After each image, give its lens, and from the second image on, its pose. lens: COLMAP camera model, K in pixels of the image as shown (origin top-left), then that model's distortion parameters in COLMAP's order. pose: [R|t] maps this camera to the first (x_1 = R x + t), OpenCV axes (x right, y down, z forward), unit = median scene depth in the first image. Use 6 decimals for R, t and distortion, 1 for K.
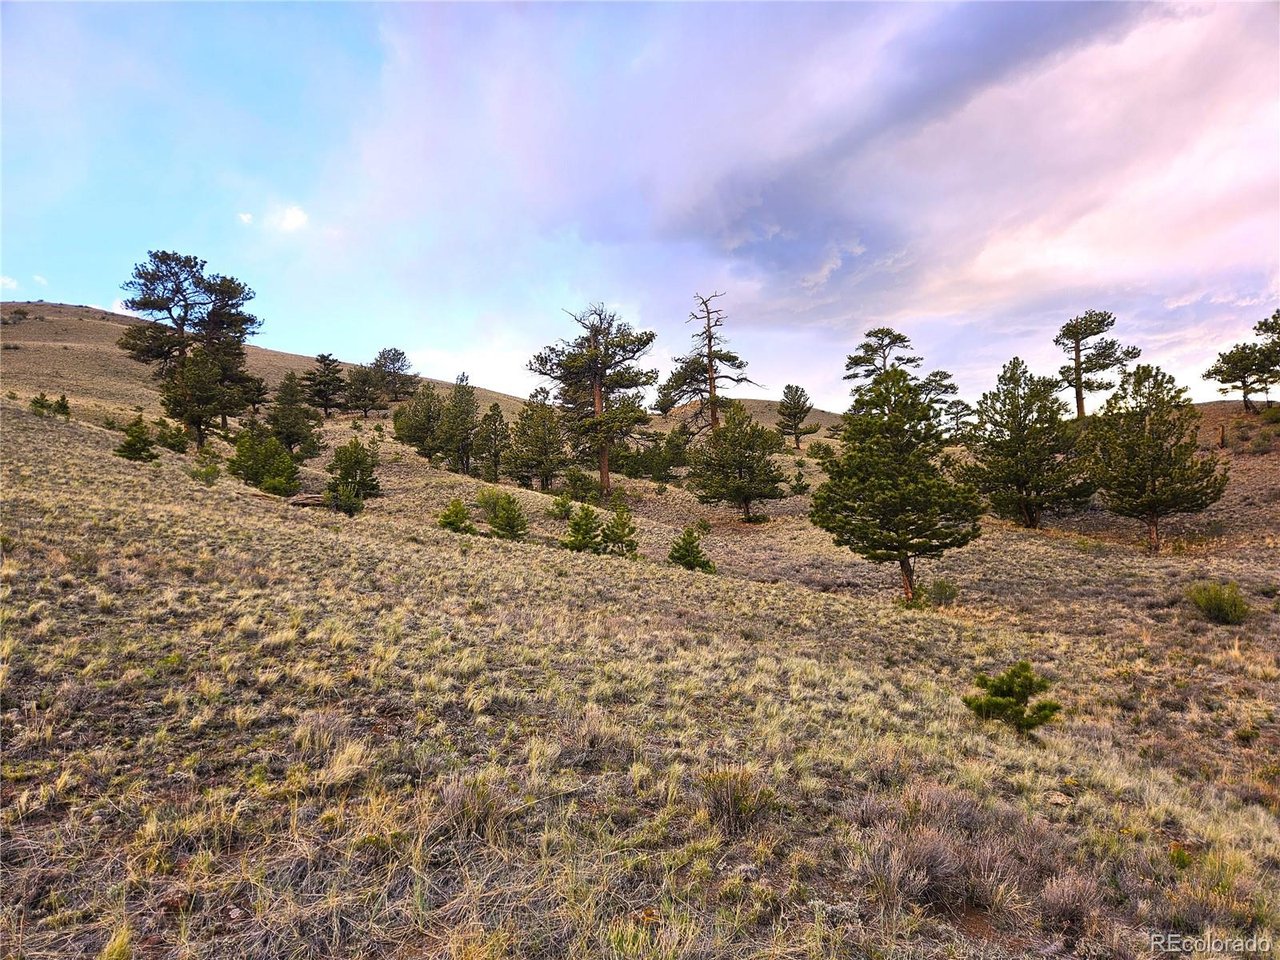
lens RADIAL K [[829.6, 0, 640.0], [0, 829.6, 480.0], [0, 0, 1]] dist [0.089038, -0.049358]
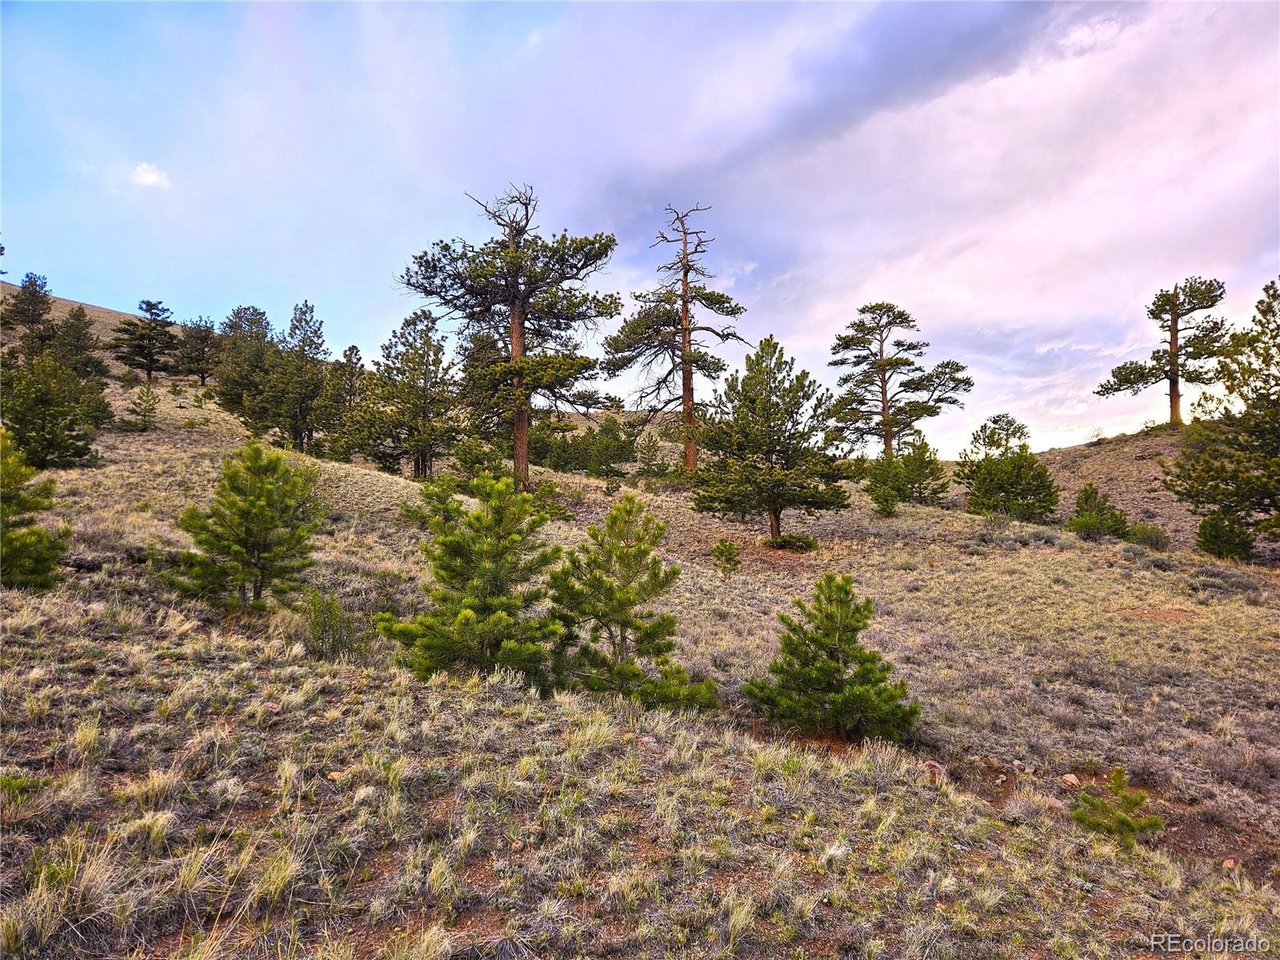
lens RADIAL K [[829.6, 0, 640.0], [0, 829.6, 480.0], [0, 0, 1]] dist [0.089038, -0.049358]
pose [[0.991866, 0.052121, 0.116122, -0.022659], [-0.050160, 0.998546, -0.019741, 0.014697], [-0.116982, 0.013756, 0.993039, 0.323347]]
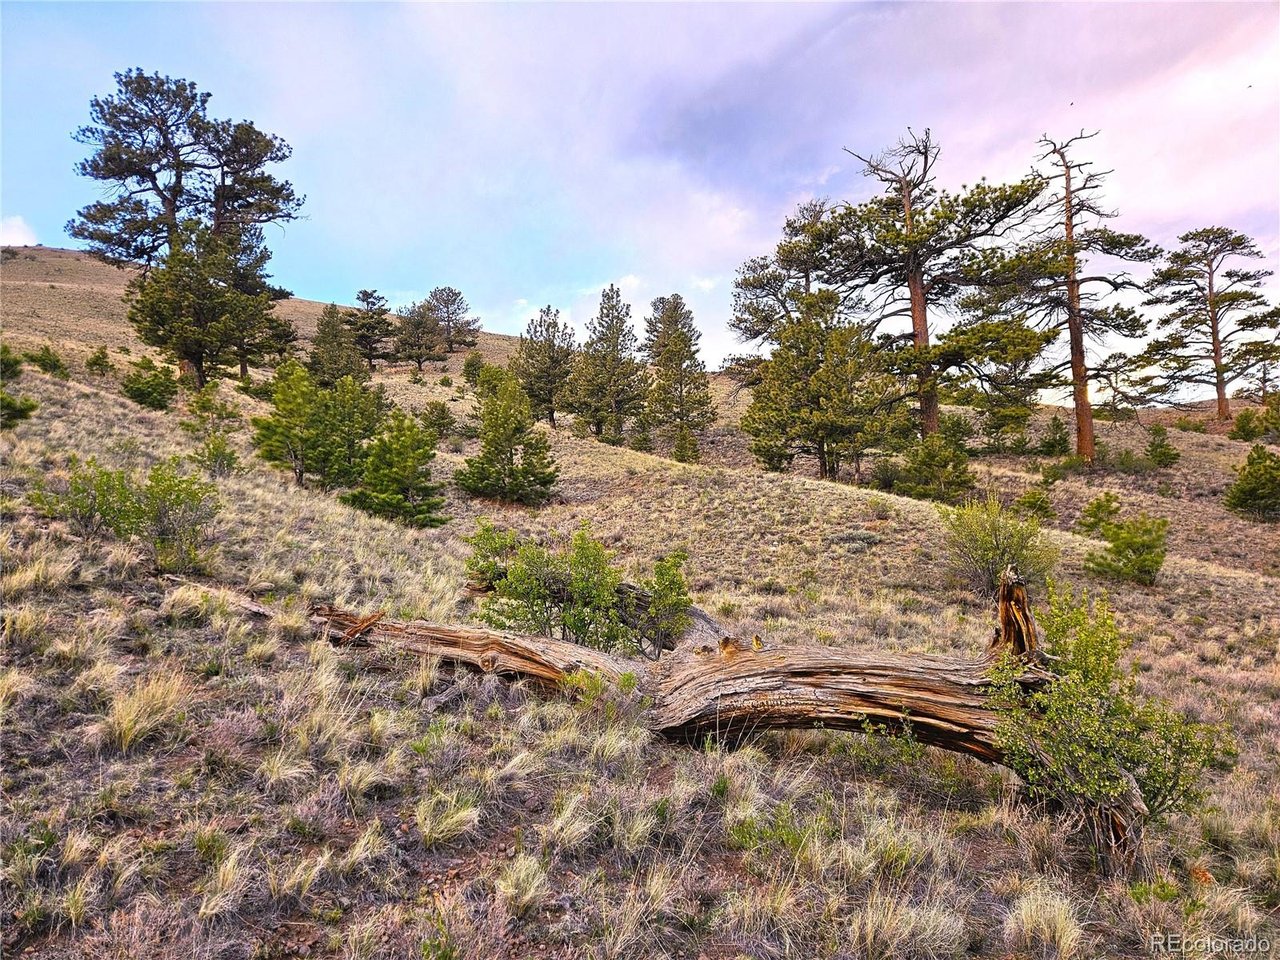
lens RADIAL K [[839.7, 0, 641.1], [0, 839.7, 468.4], [0, 0, 1]] dist [0.078566, -0.051065]
pose [[0.999774, 0.002830, -0.021057, -0.192450], [-0.002267, 0.999641, 0.026688, -0.008865], [0.021125, -0.026634, 0.999422, 0.390071]]
